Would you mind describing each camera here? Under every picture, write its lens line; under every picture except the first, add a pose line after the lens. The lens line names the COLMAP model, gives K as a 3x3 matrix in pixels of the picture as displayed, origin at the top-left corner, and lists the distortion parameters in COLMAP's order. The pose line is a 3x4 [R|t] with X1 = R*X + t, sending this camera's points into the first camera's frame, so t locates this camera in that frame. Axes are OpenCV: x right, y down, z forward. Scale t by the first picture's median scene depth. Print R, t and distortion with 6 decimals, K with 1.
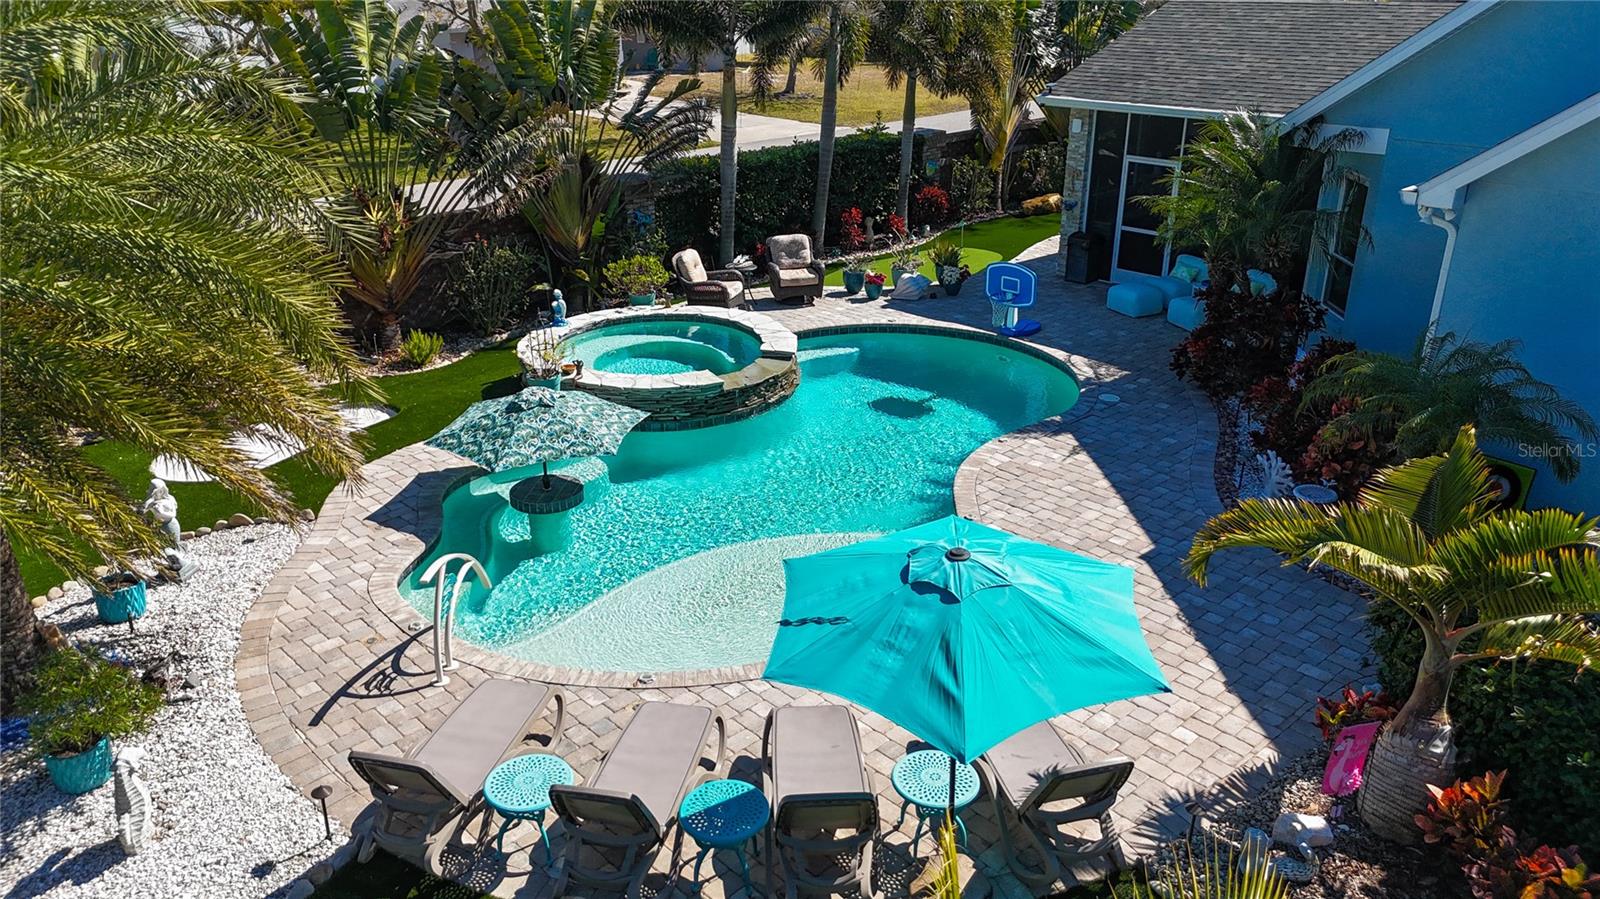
lens RADIAL K [[1169.0, 0, 805.6], [0, 1169.0, 443.9], [0, 0, 1]] dist [0.146258, -0.197329]
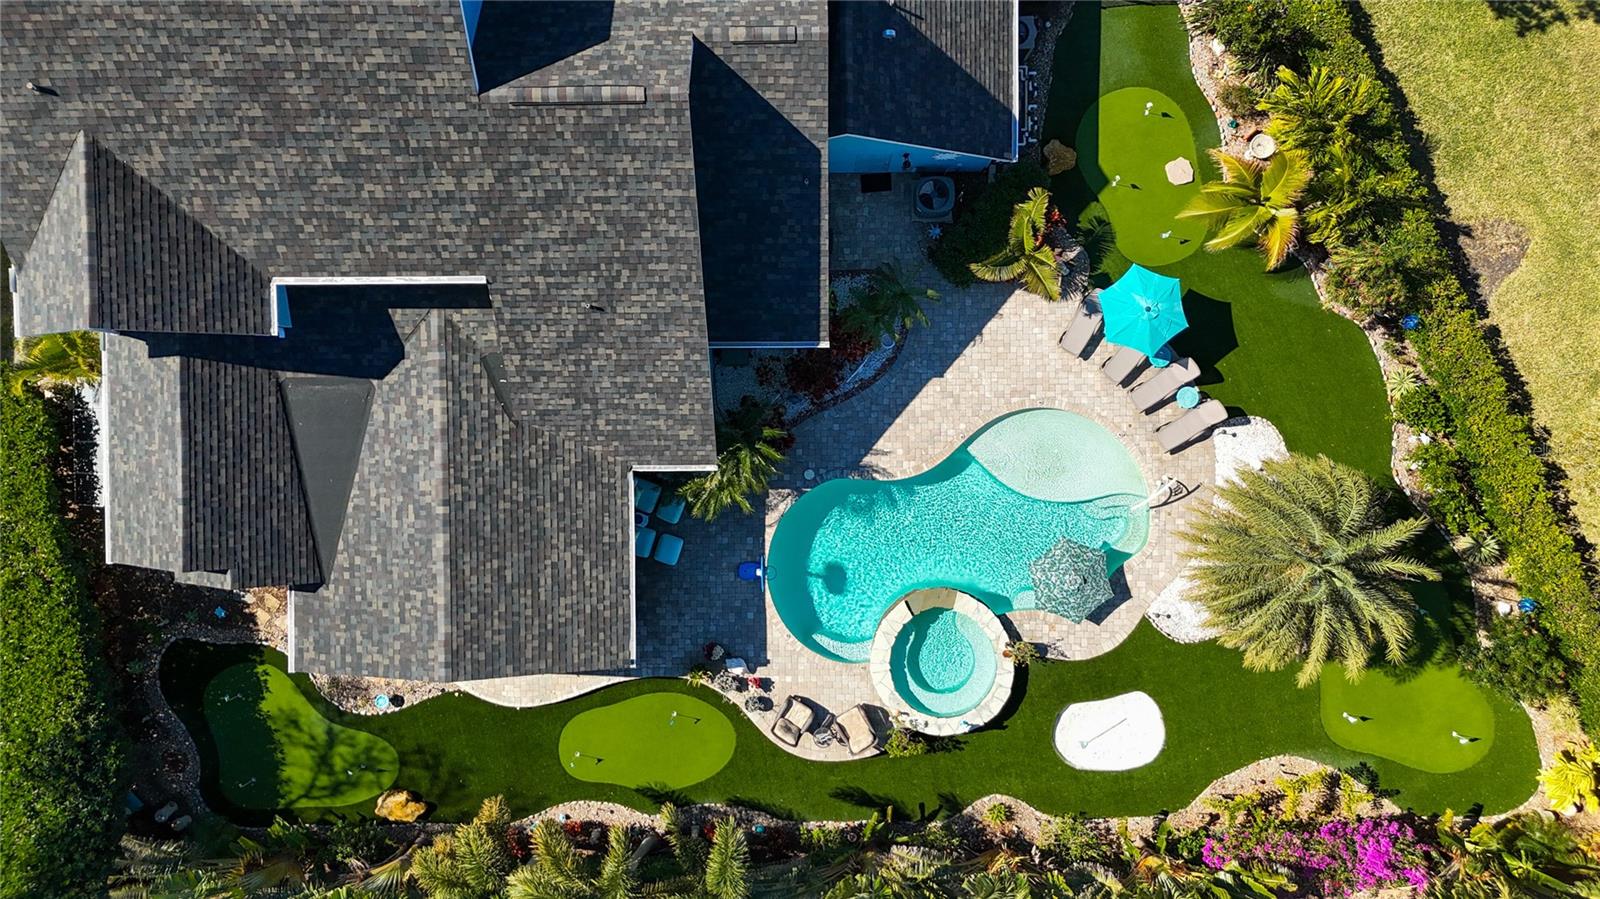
lens RADIAL K [[1169.0, 0, 805.6], [0, 1169.0, 443.9], [0, 0, 1]] dist [0.146258, -0.197329]
pose [[-0.722896, -0.690911, -0.007928, 0.315330], [0.272044, -0.295147, 0.915904, -1.889262], [-0.635148, 0.659947, 0.401319, 0.148578]]
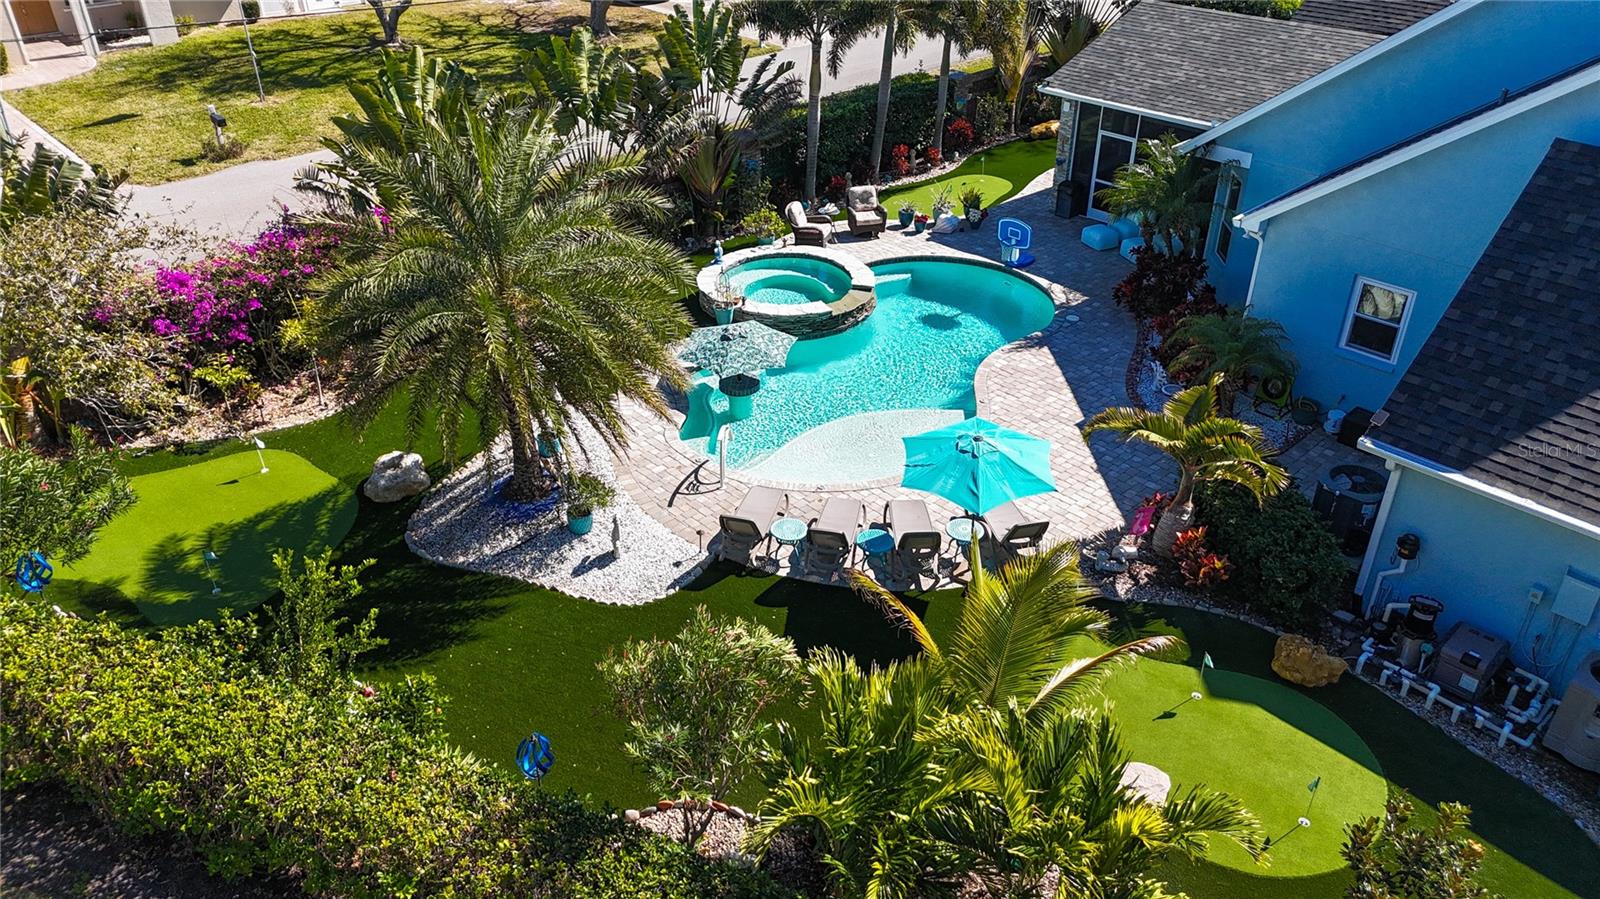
lens RADIAL K [[1169.0, 0, 805.6], [0, 1169.0, 443.9], [0, 0, 1]] dist [0.146258, -0.197329]
pose [[0.999946, 0.005689, -0.008667, -0.088524], [-0.004299, 0.988265, 0.152686, -0.112430], [0.009434, -0.152640, 0.988237, -0.602628]]
